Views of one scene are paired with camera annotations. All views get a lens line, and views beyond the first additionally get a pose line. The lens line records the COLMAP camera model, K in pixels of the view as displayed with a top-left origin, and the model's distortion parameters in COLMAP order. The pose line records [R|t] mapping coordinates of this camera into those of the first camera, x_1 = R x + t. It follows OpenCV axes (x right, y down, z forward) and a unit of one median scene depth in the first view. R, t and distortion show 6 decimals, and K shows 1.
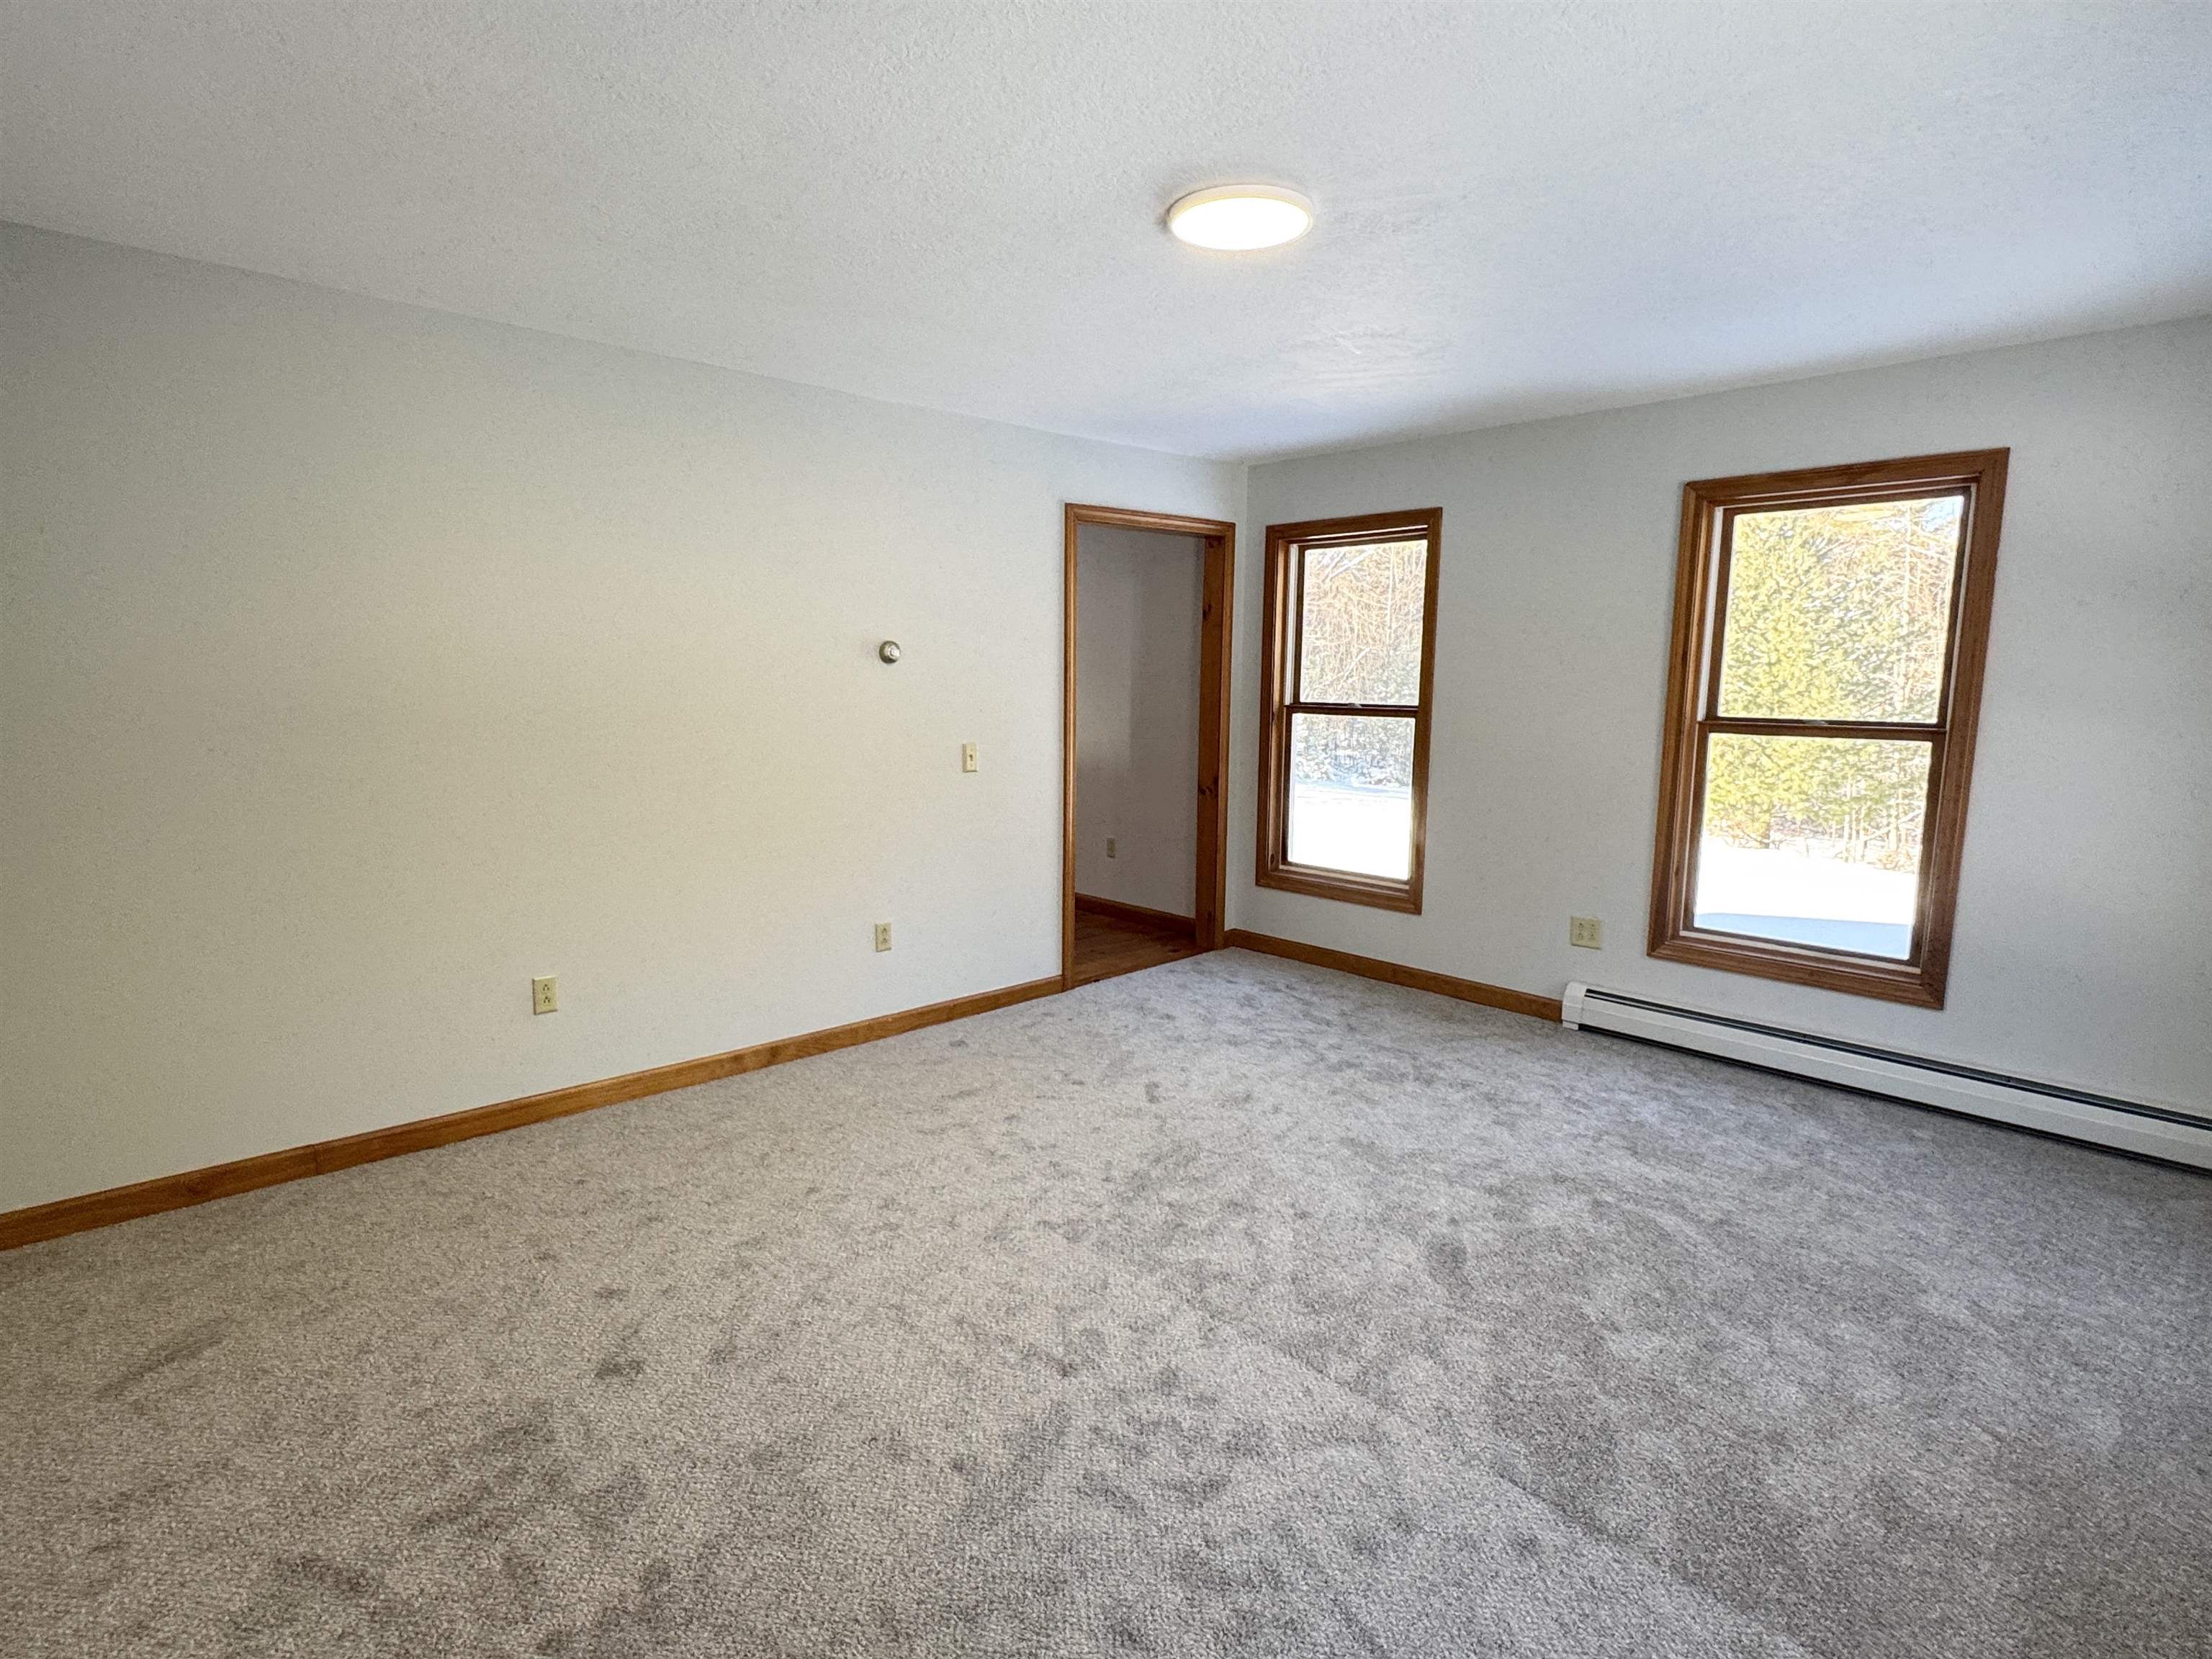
lens RADIAL K [[1134.5, 0, 1108.6], [0, 1134.5, 838.4], [0, 0, 1]] dist [-0.002039, 0.000950]
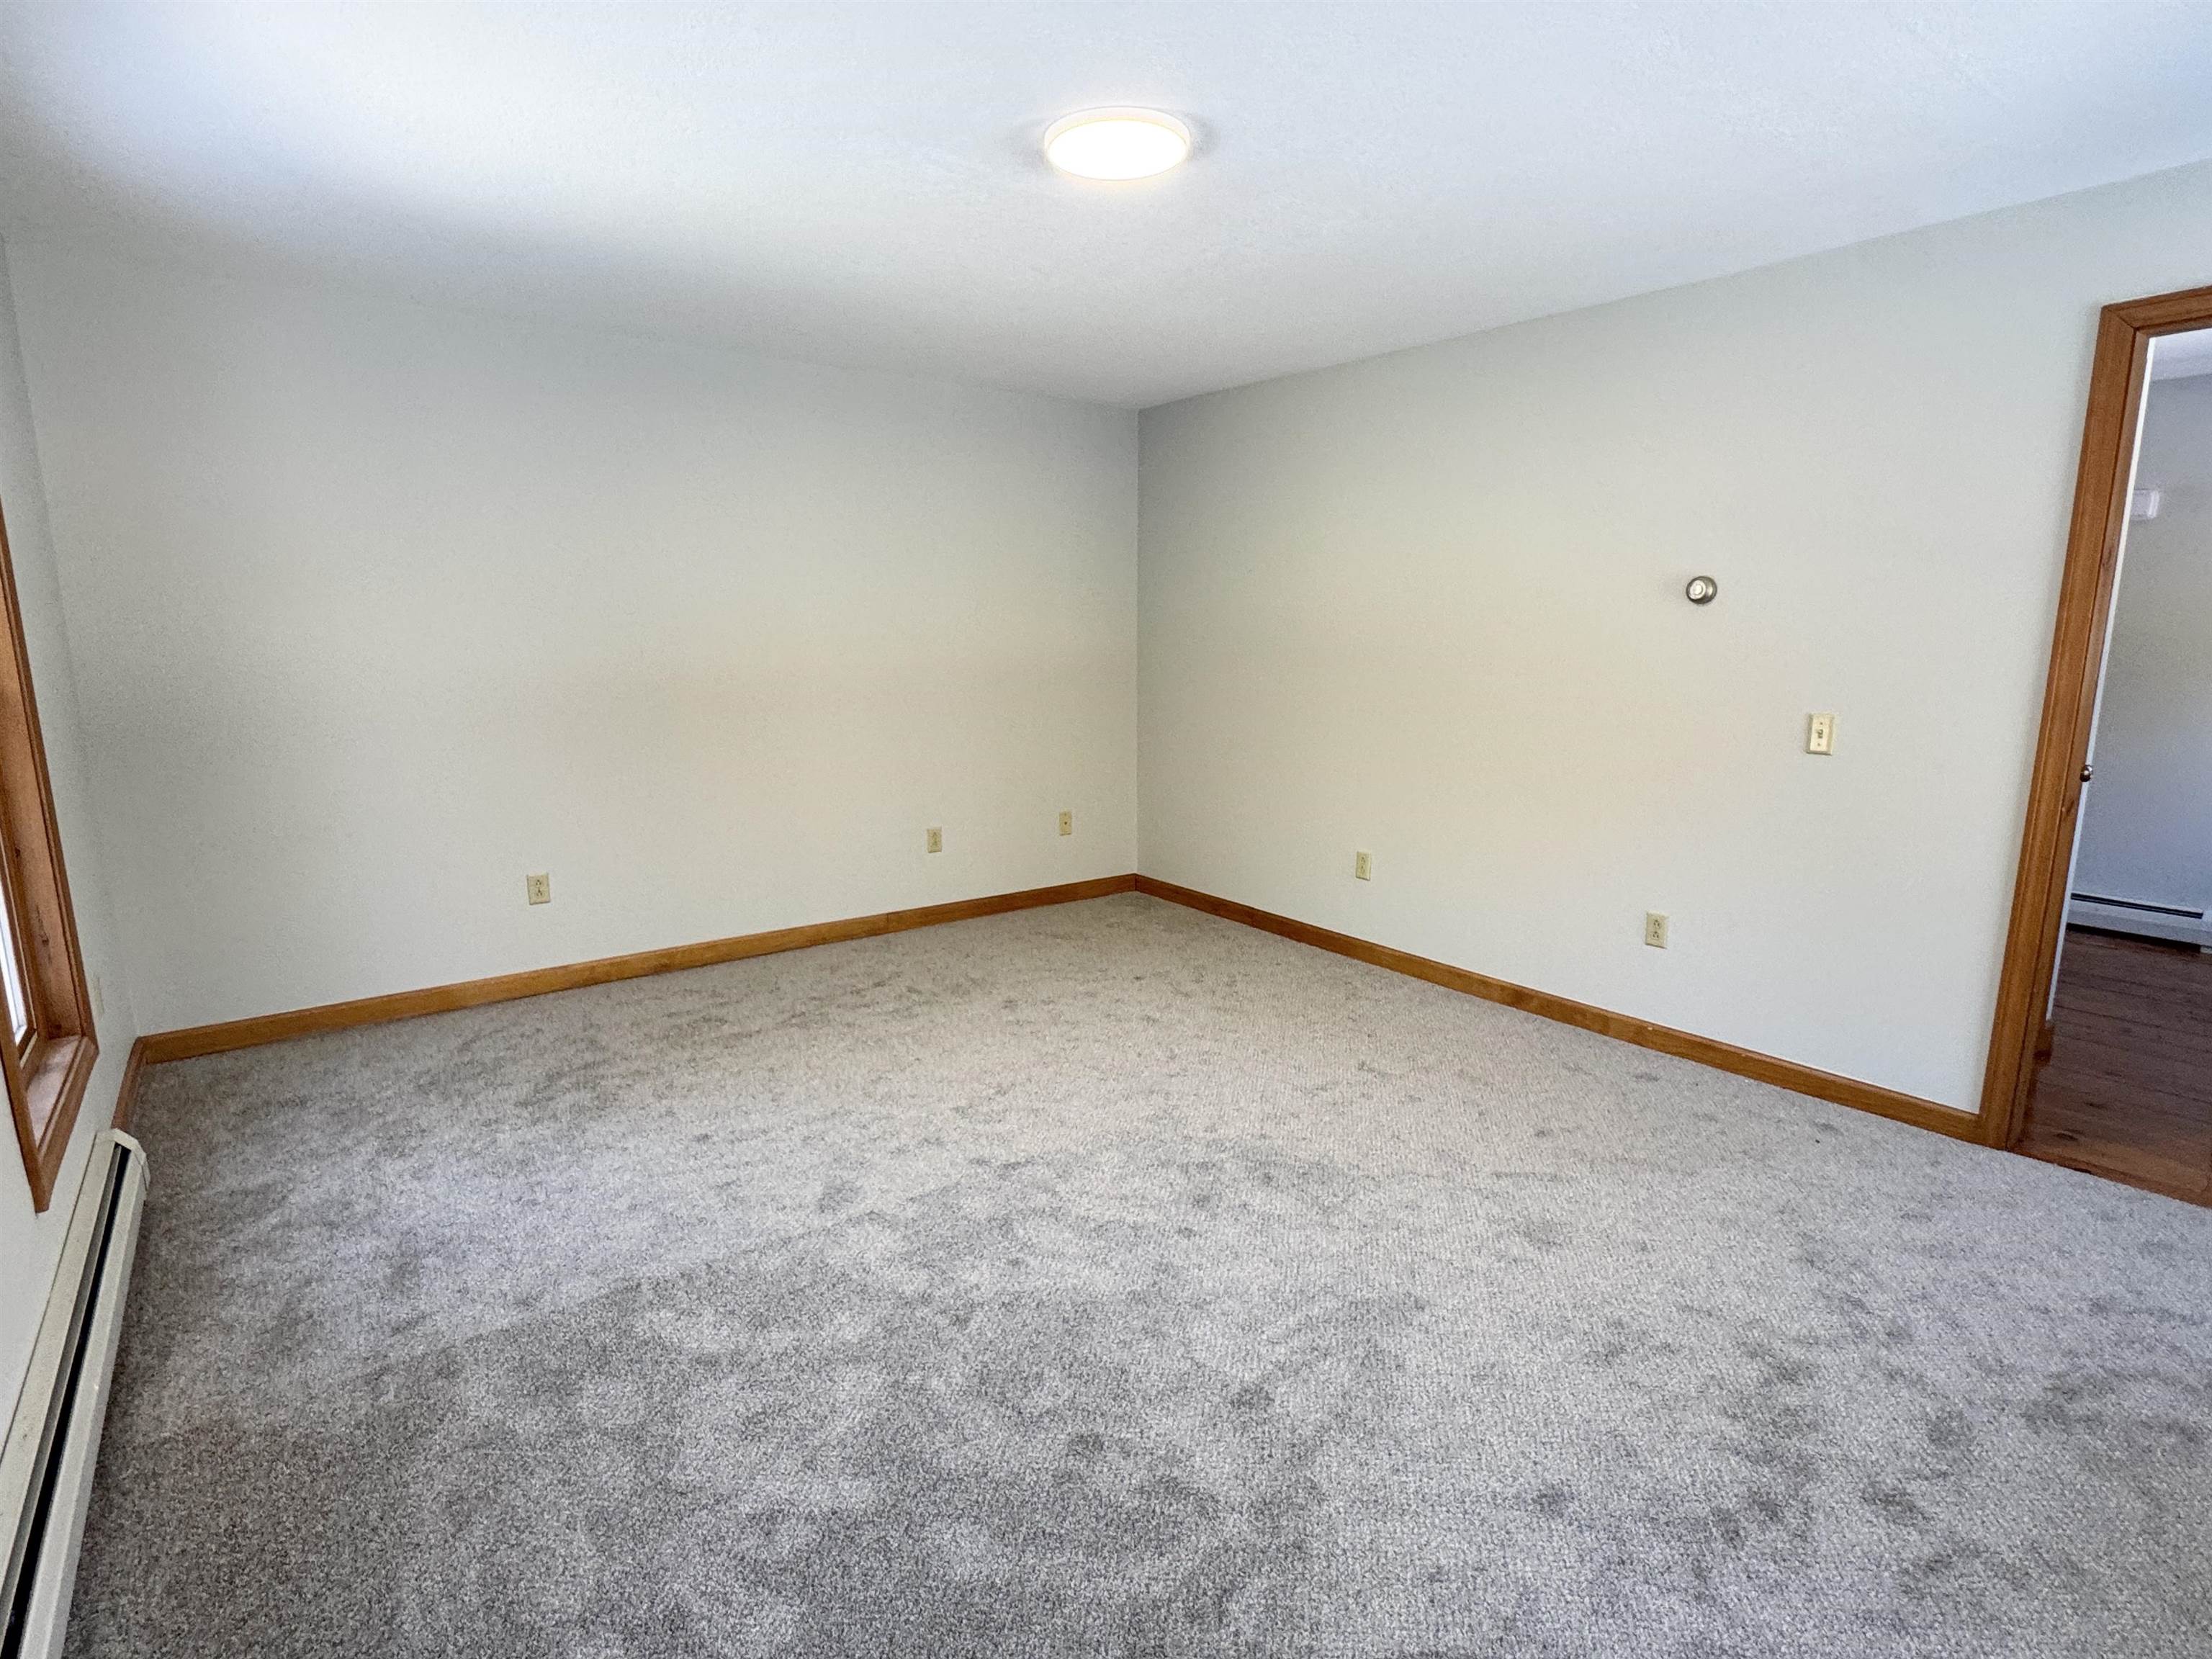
lens RADIAL K [[1134.5, 0, 1108.6], [0, 1134.5, 838.4], [0, 0, 1]] dist [-0.002039, 0.000950]
pose [[-0.114712, 0.174264, -0.977995, 0.714705], [-0.146223, 0.970808, 0.190134, -0.086877], [0.982578, 0.164816, -0.085882, 0.706576]]
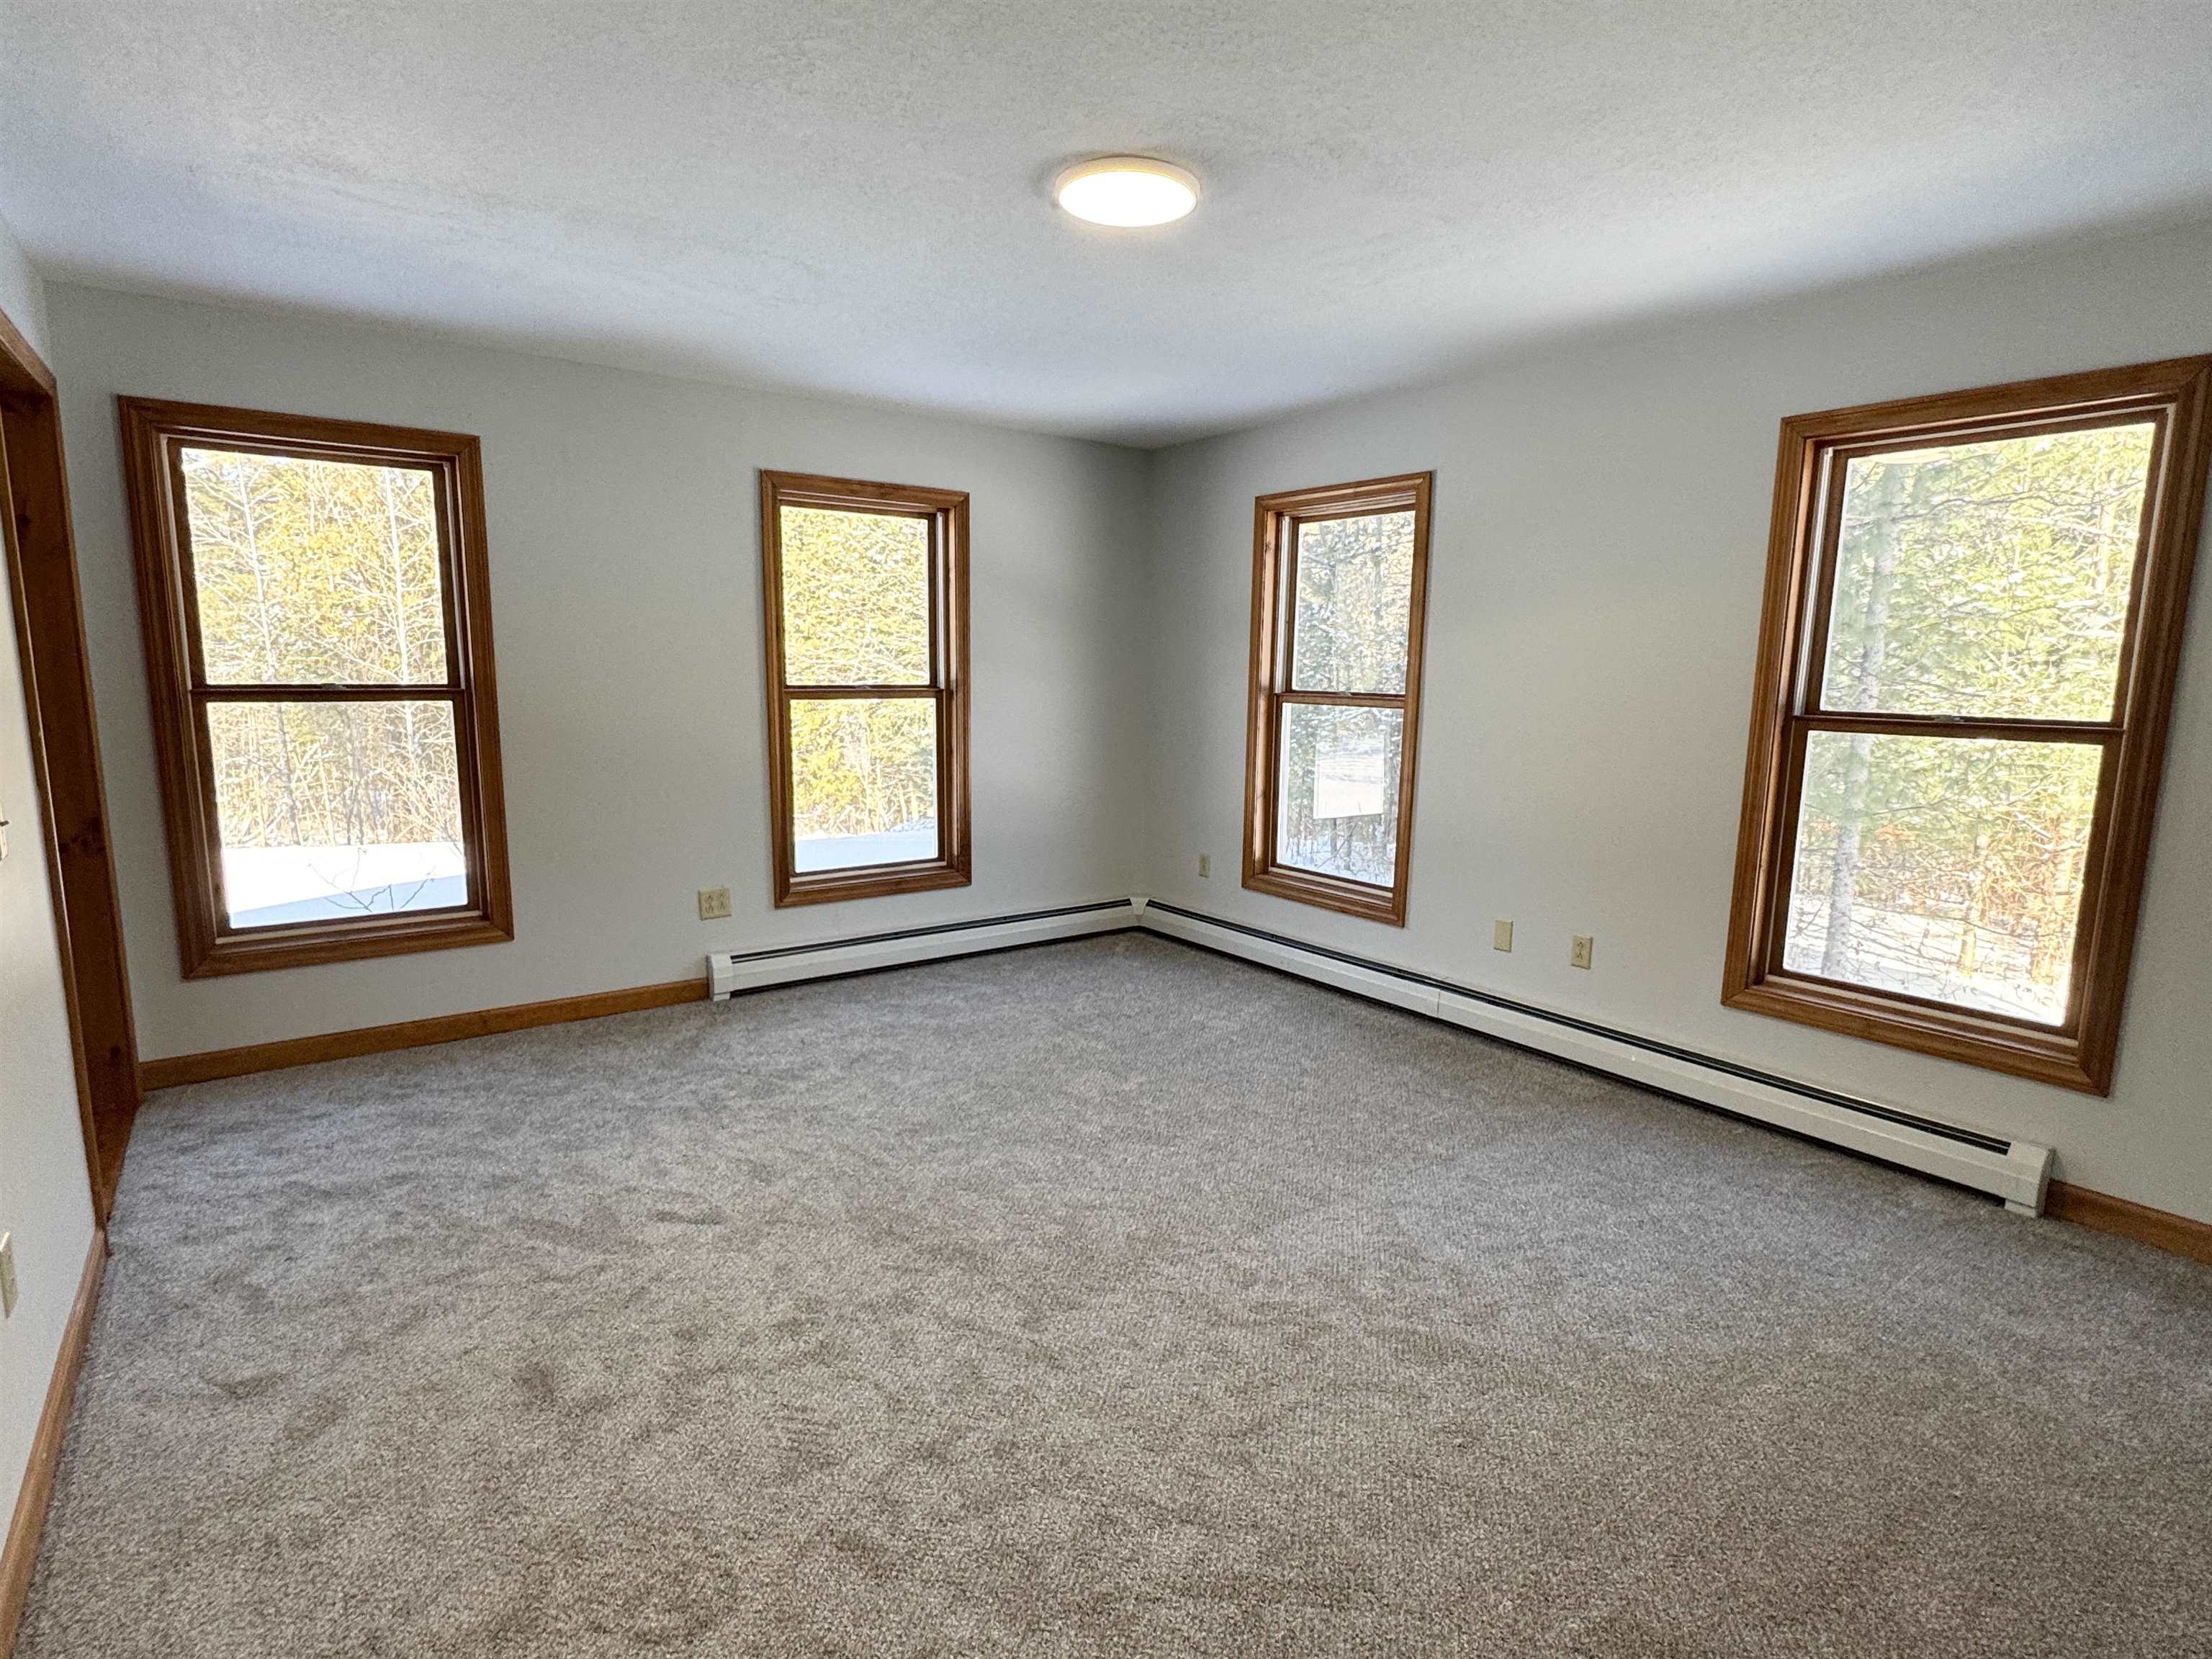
lens RADIAL K [[1134.5, 0, 1108.6], [0, 1134.5, 838.4], [0, 0, 1]] dist [-0.002039, 0.000950]
pose [[0.118883, -0.167286, 0.978715, -0.576530], [0.125161, 0.980367, 0.152365, -0.093729], [-0.984988, 0.104383, 0.137486, 0.562756]]
